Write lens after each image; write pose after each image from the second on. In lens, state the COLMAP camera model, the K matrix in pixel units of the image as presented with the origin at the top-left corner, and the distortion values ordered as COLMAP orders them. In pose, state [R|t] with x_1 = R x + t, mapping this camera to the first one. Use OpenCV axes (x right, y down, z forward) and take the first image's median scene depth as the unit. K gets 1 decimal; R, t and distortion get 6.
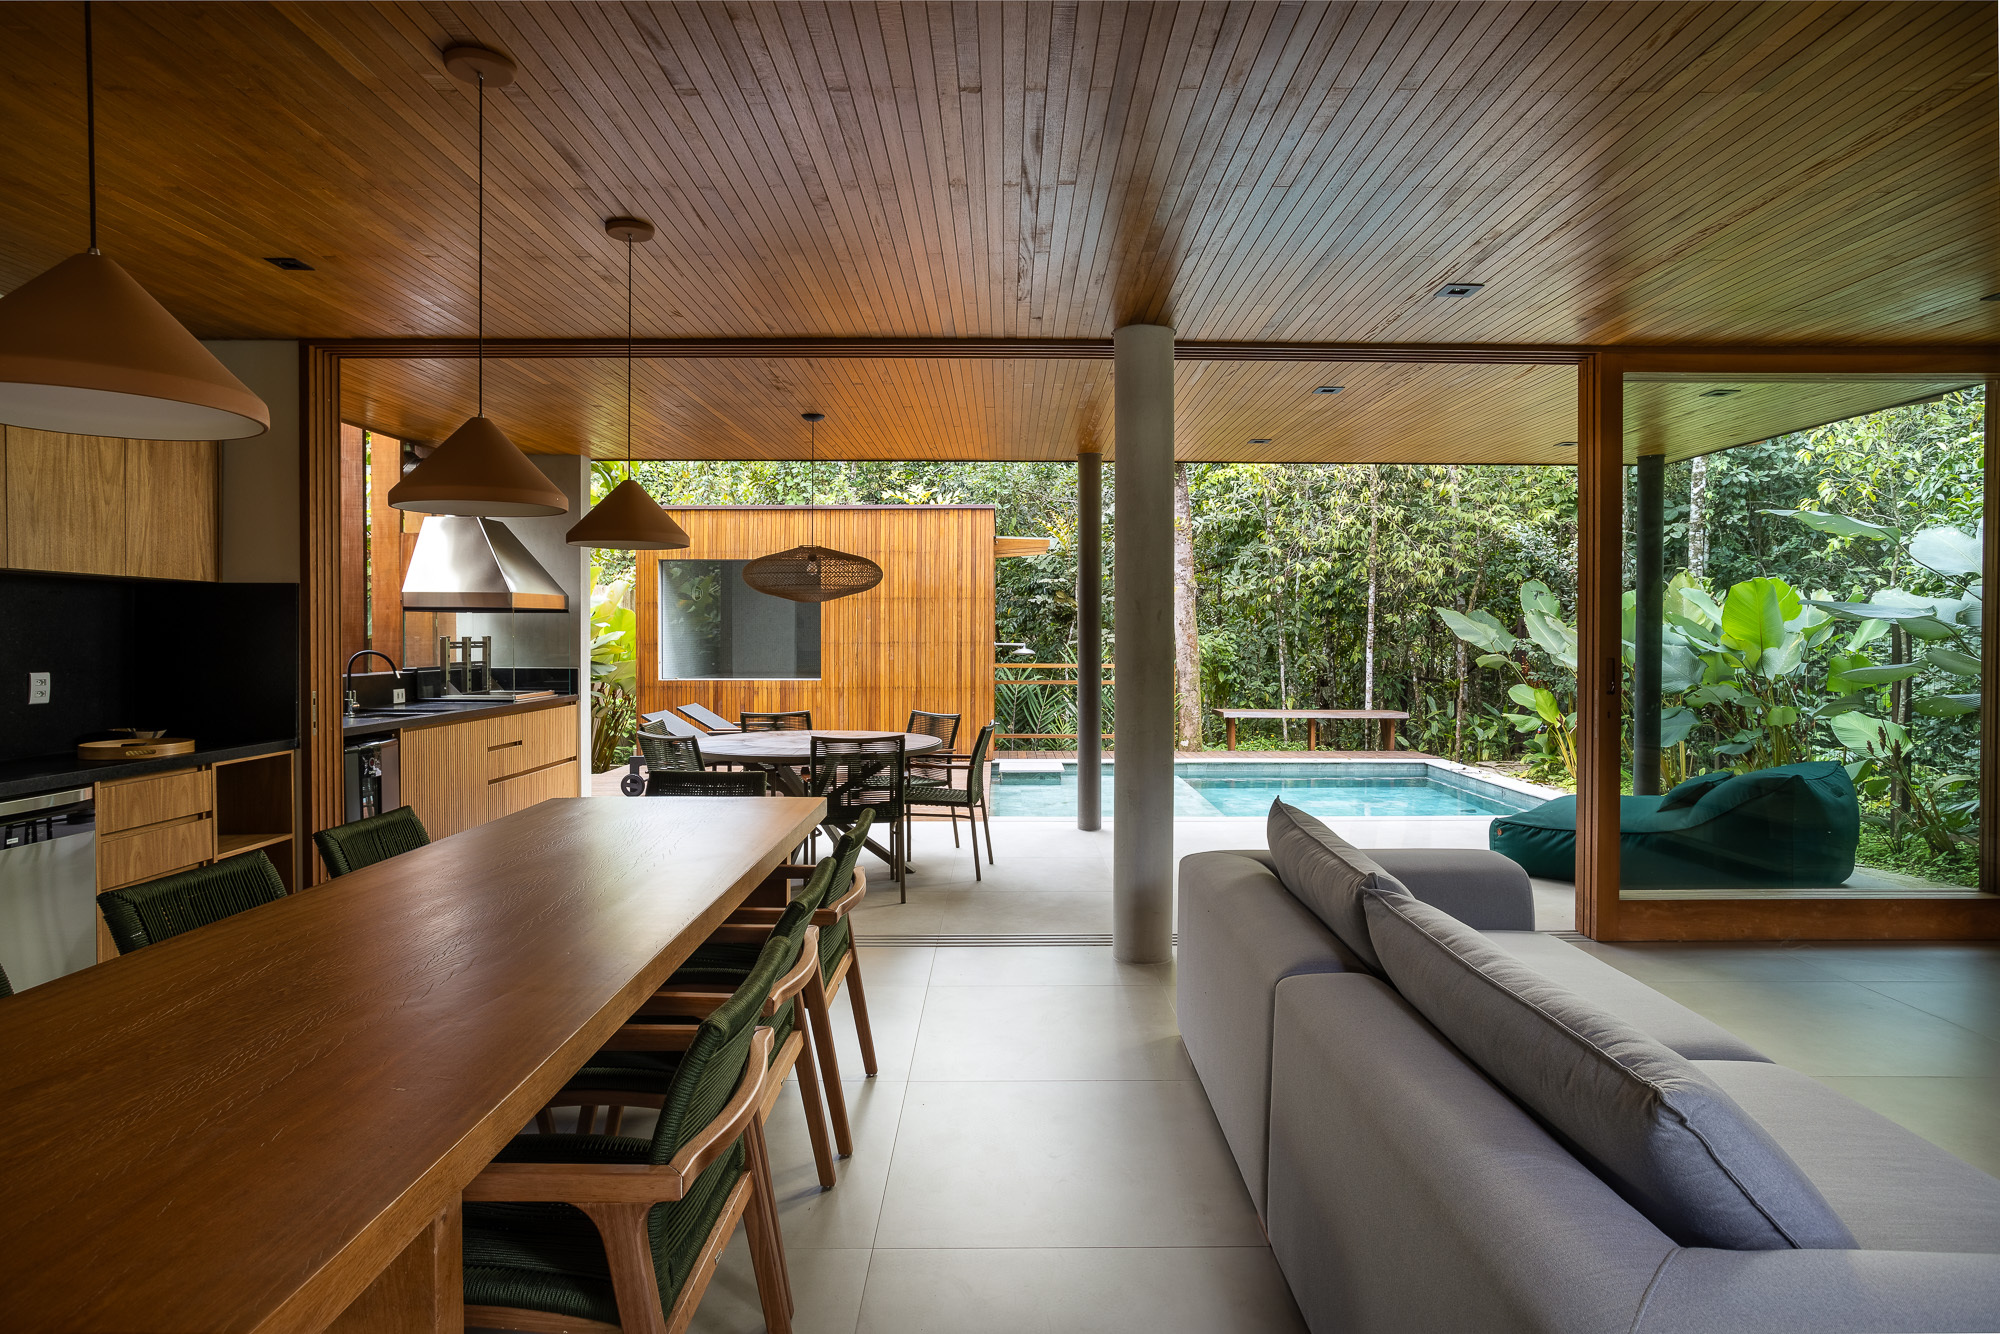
lens RADIAL K [[1102.3, 0, 929.3], [0, 1102.3, 650.2], [0, 0, 1]] dist [-0.019730, 0.014070]
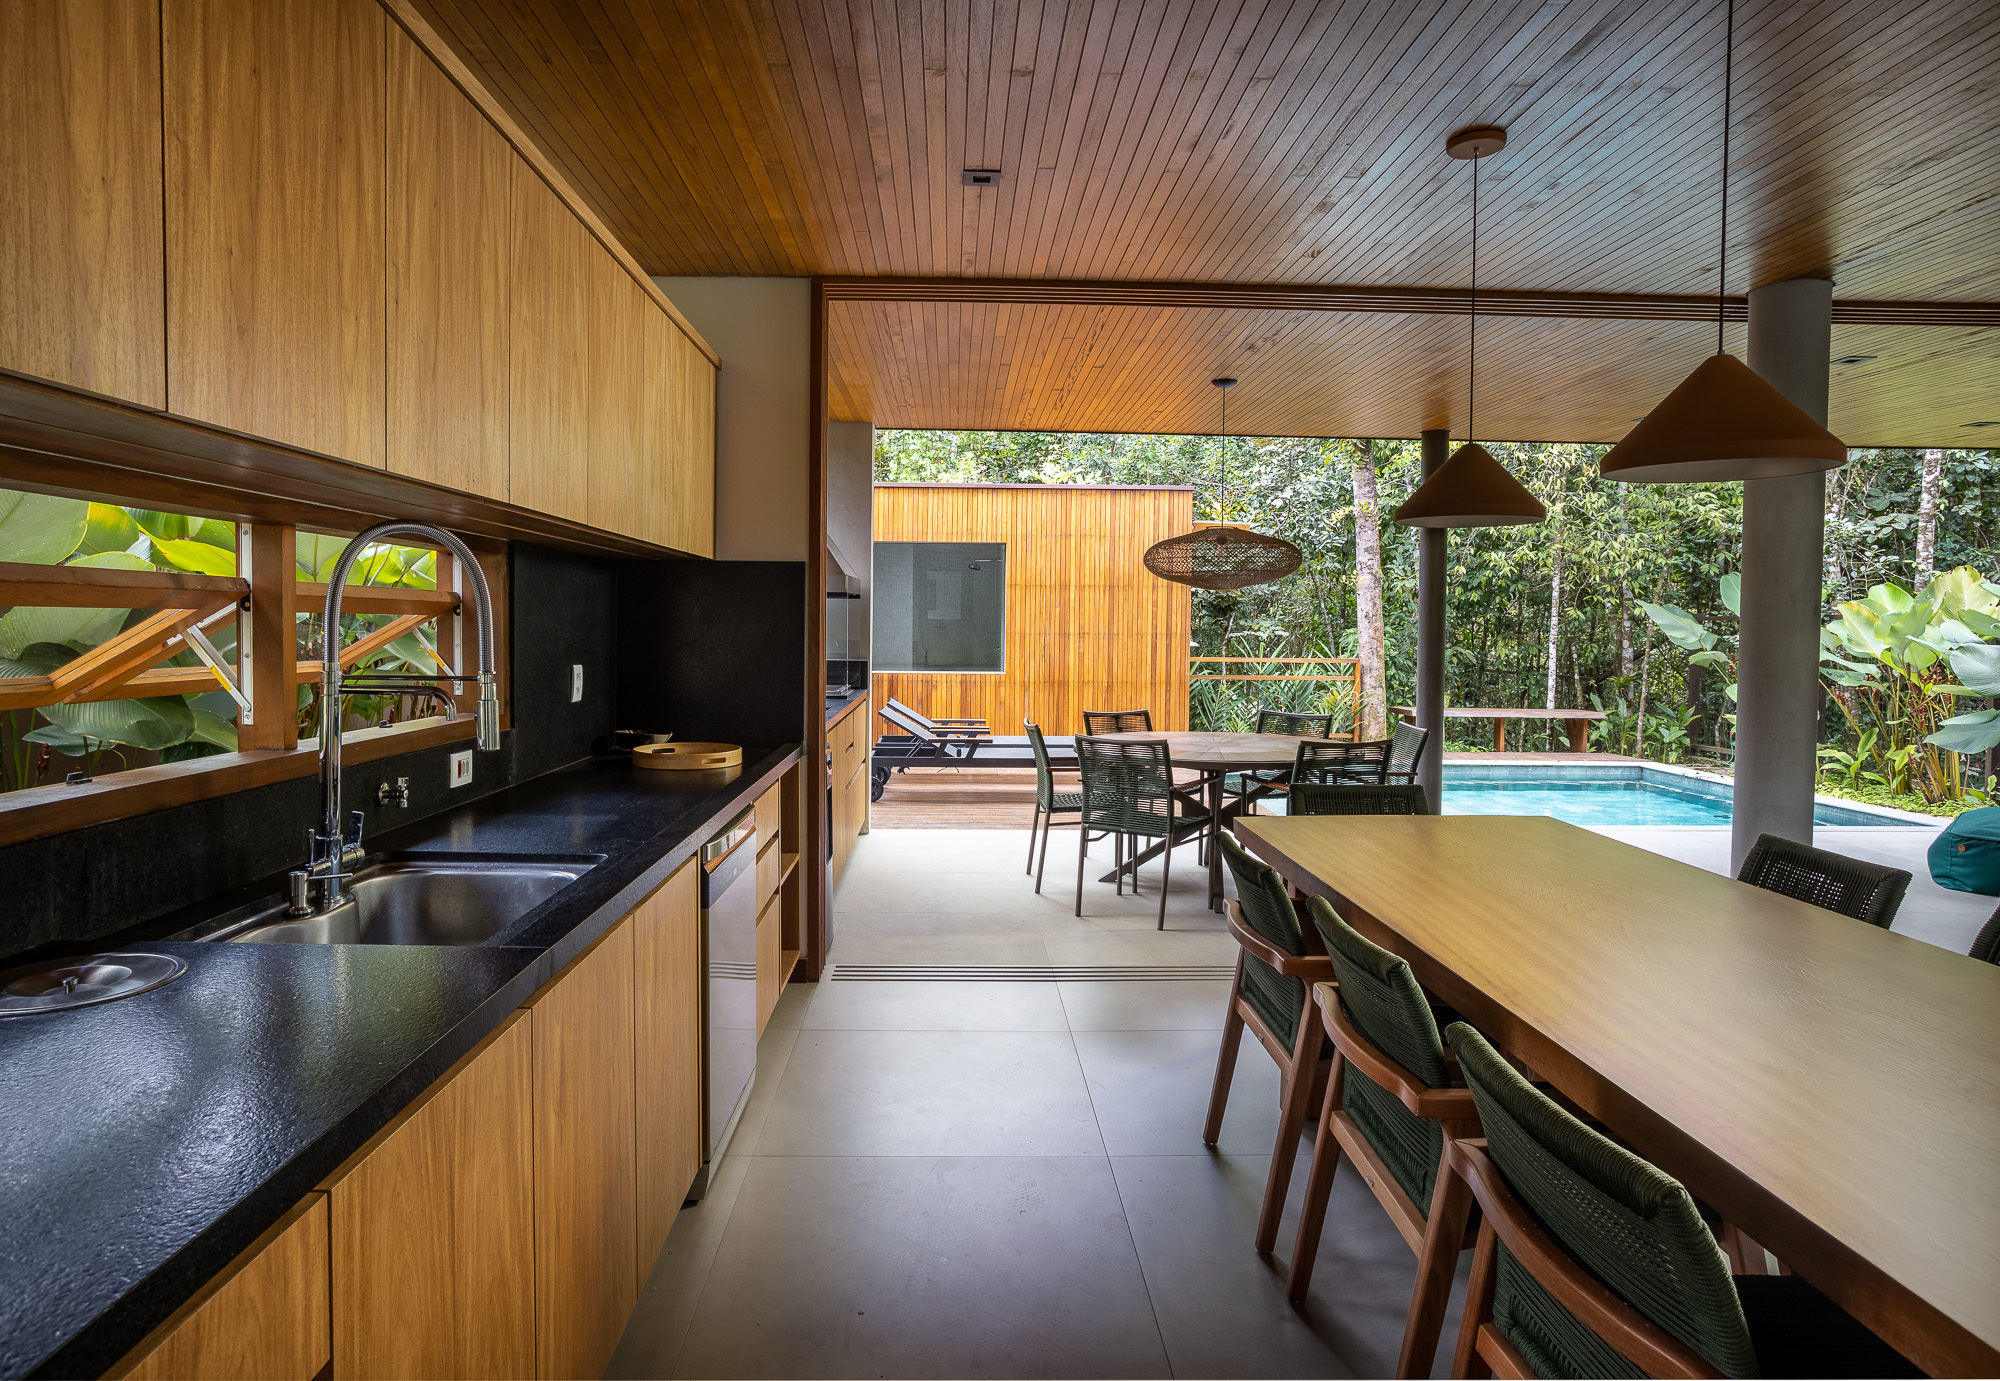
lens RADIAL K [[1162.9, 0, 994.2], [0, 1162.9, 687.6], [0, 0, 1]] dist [0.020114, 0.001350]
pose [[0.998837, 0.007115, 0.047682, -0.154049], [-0.009057, 0.999133, 0.040630, -0.000713], [-0.047351, -0.041015, 0.998036, 0.023702]]
